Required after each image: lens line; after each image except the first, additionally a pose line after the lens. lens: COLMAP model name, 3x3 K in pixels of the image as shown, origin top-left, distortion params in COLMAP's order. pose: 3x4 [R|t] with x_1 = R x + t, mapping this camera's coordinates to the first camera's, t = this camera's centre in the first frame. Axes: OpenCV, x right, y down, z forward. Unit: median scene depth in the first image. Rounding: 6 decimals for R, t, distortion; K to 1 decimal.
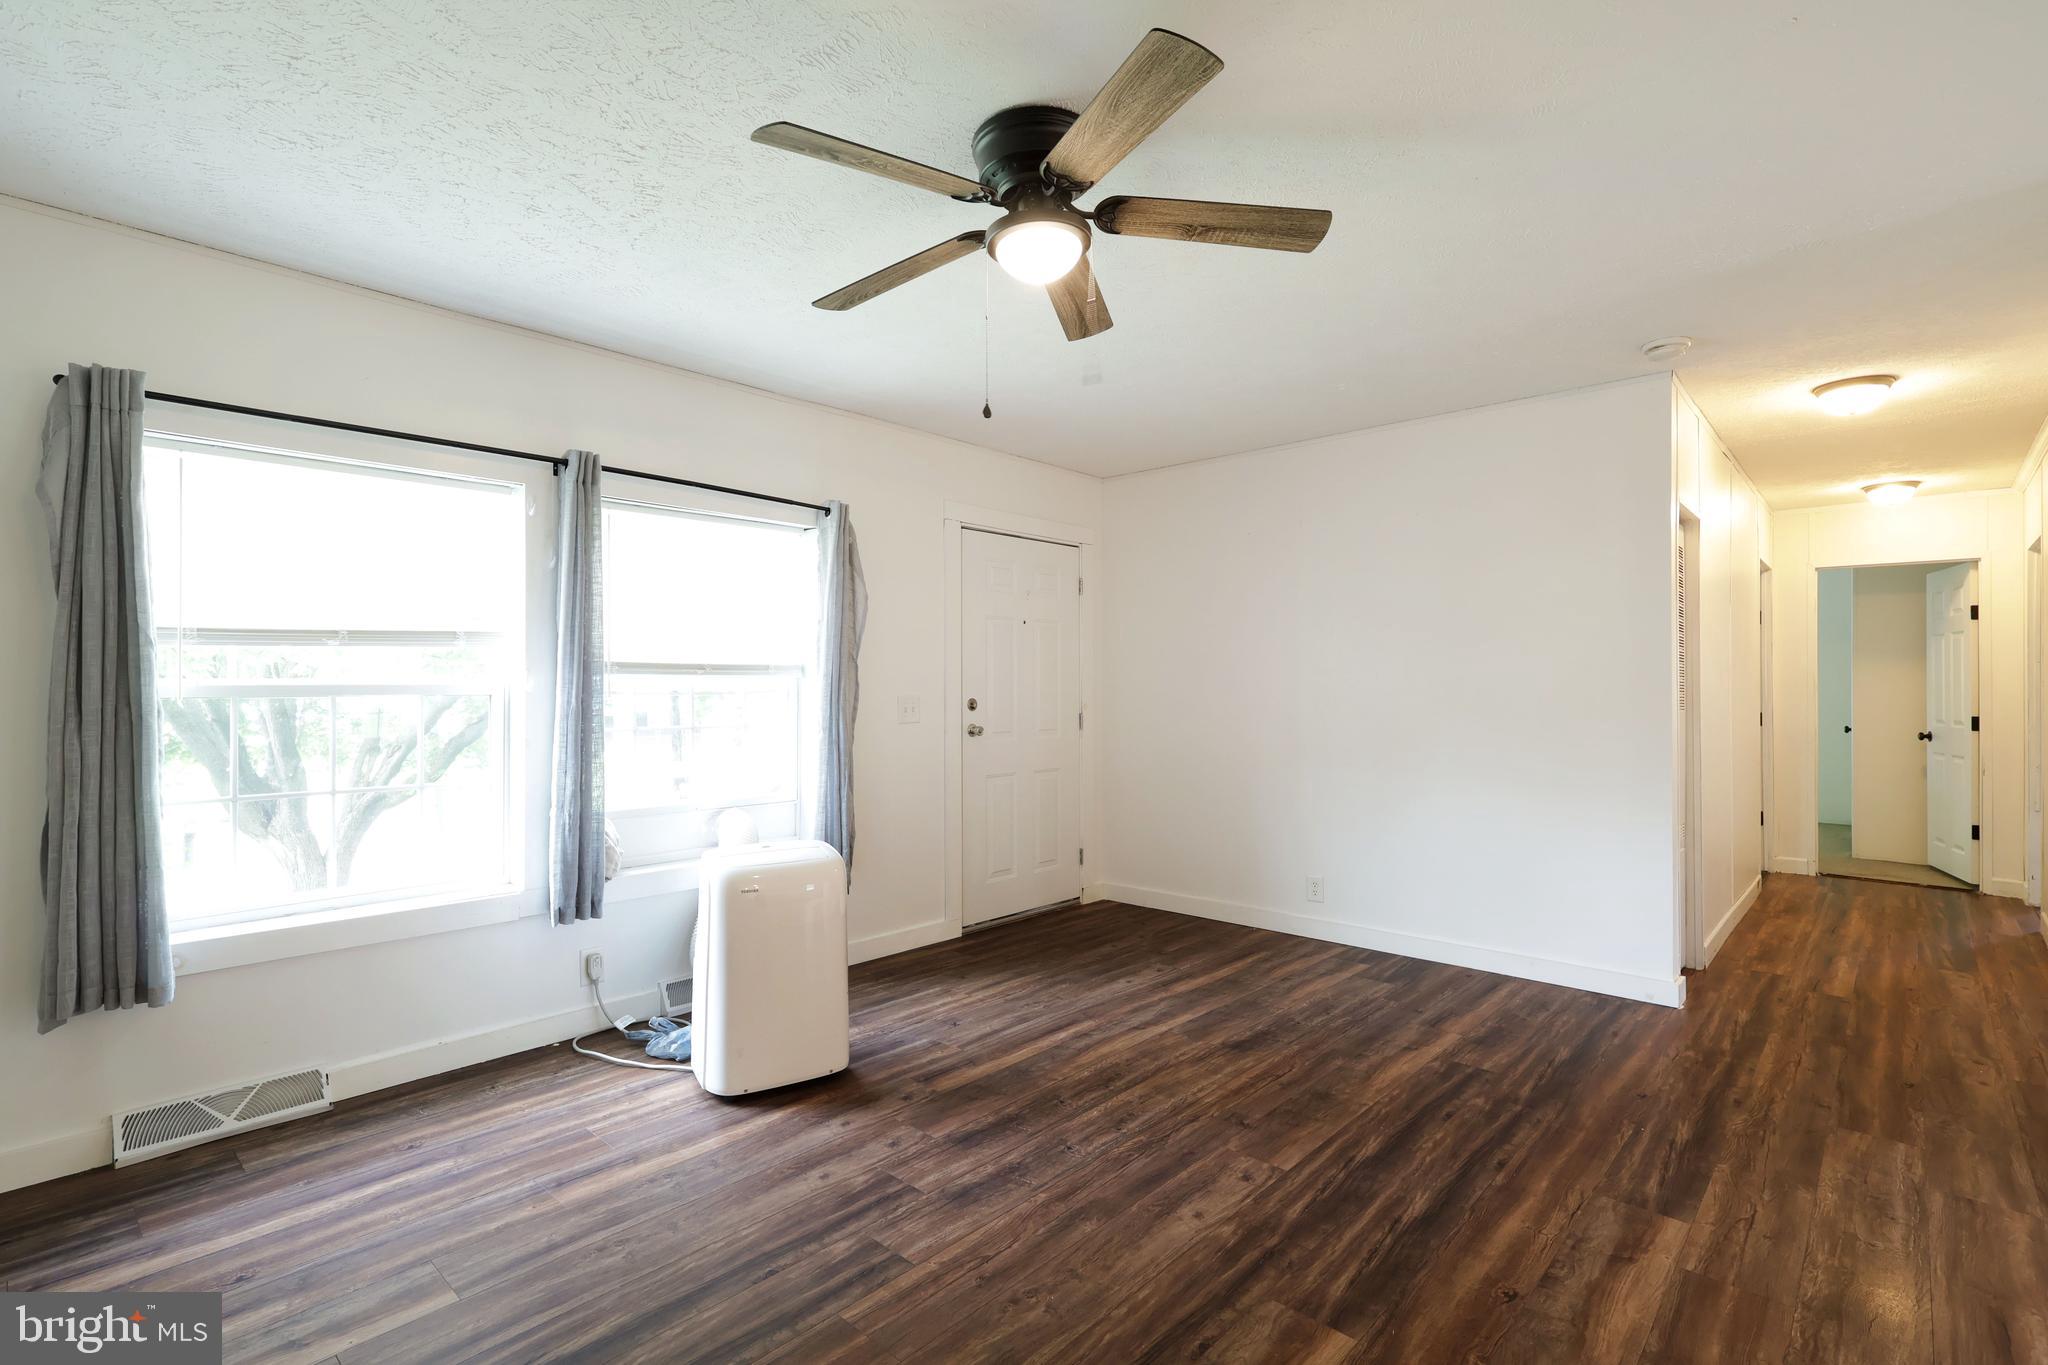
lens RADIAL K [[970.9, 0, 1012.6], [0, 970.9, 672.2], [0, 0, 1]] dist [0.001463, 0.000947]
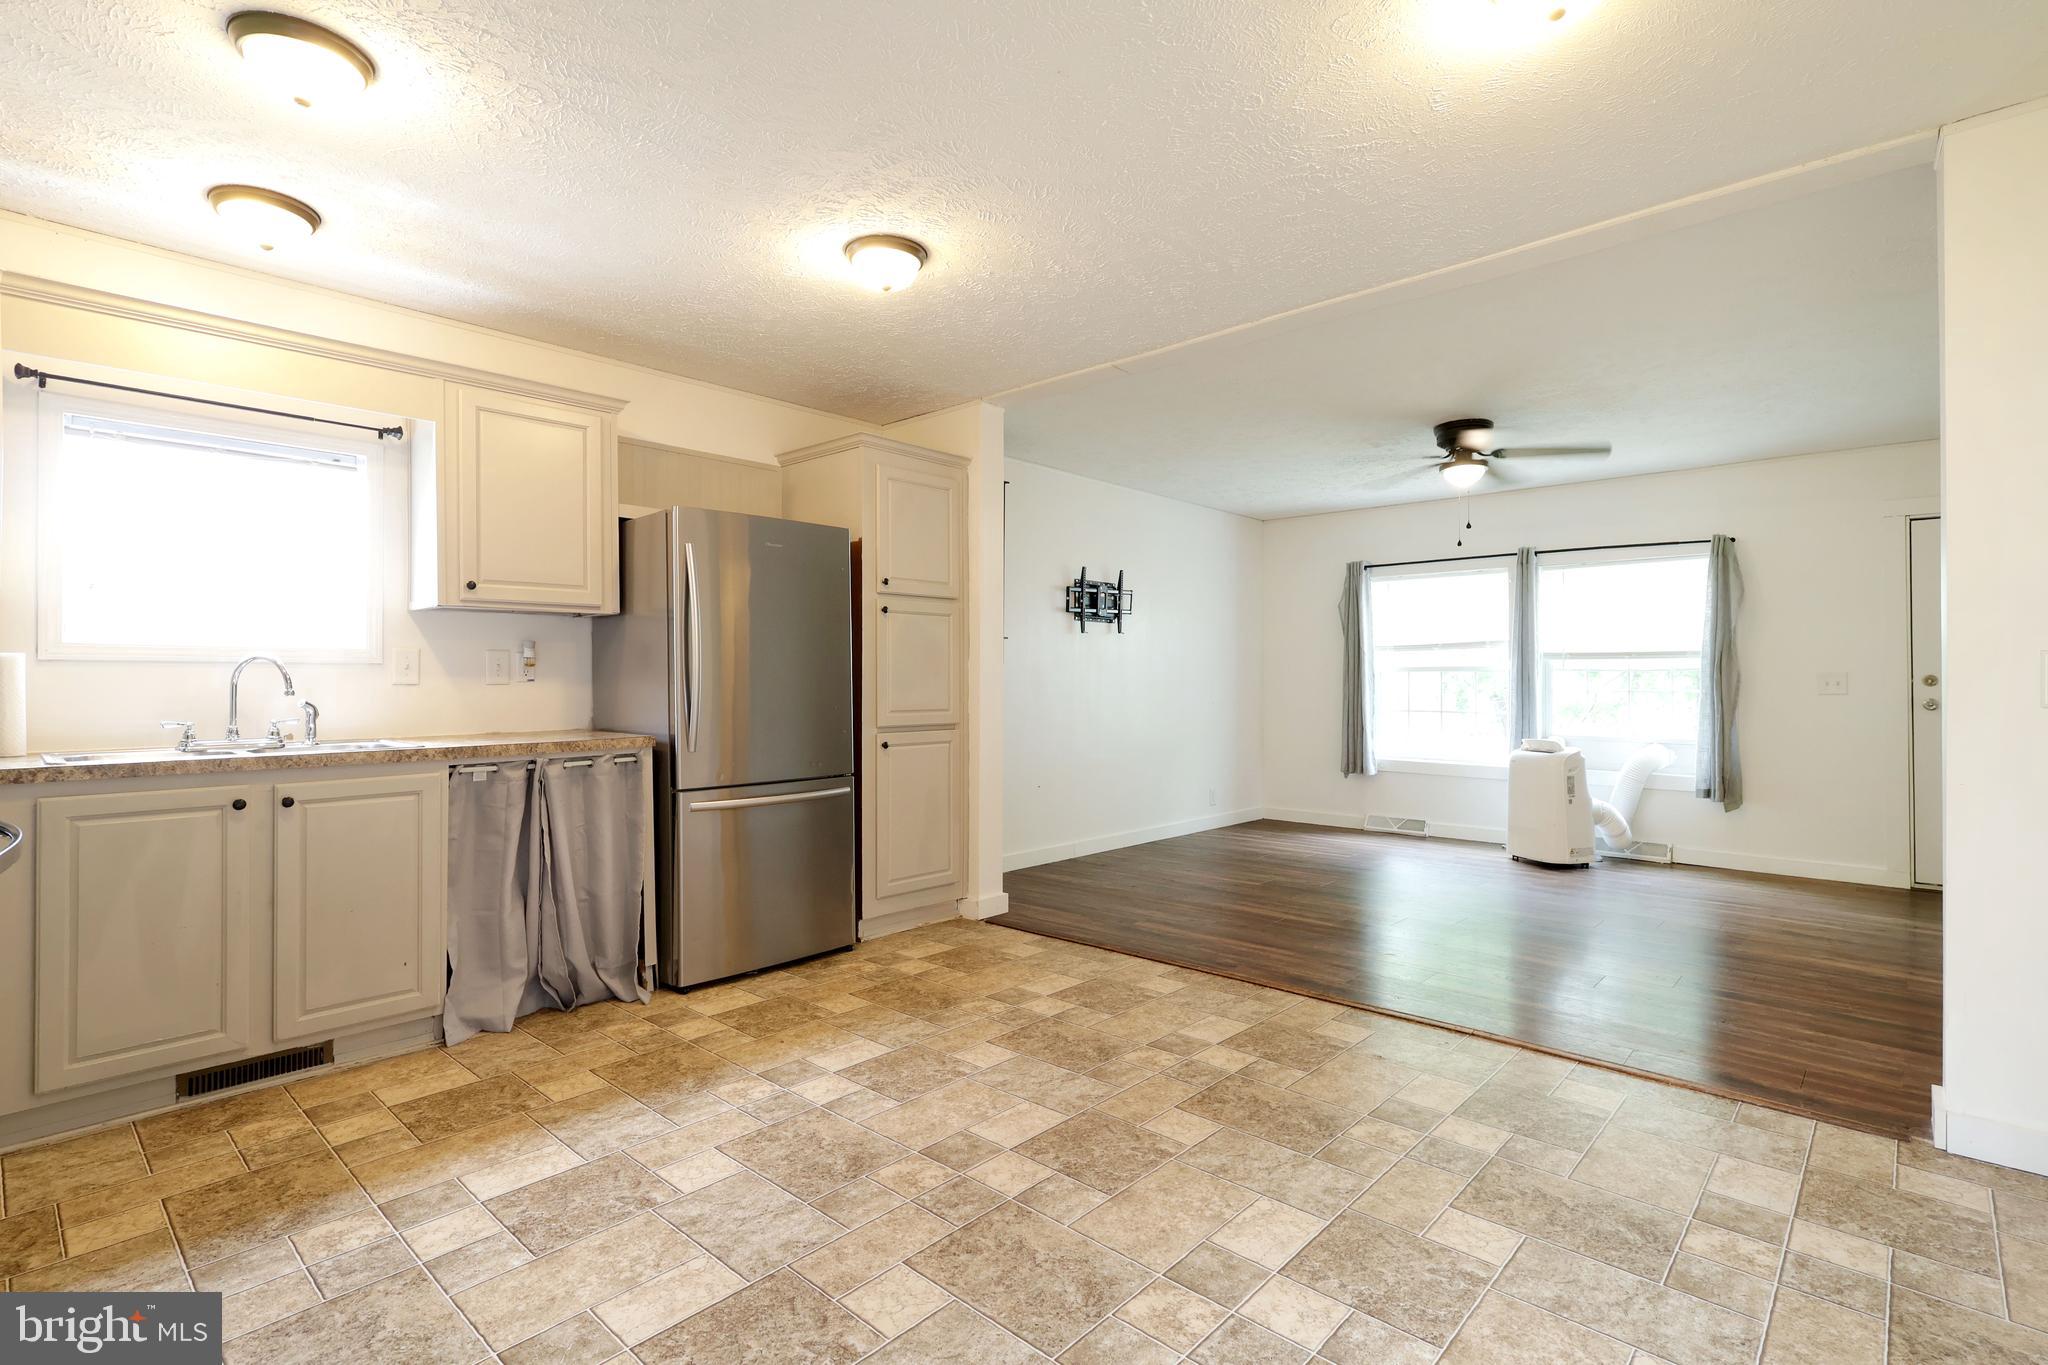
lens RADIAL K [[970.9, 0, 1017.1], [0, 970.9, 669.8], [0, 0, 1]] dist [0.001463, 0.000947]
pose [[0.004309, -0.013915, -0.999894, 2.002201], [0.007121, 0.999878, -0.013884, 0.053118], [0.999965, -0.007060, 0.004408, -0.072110]]
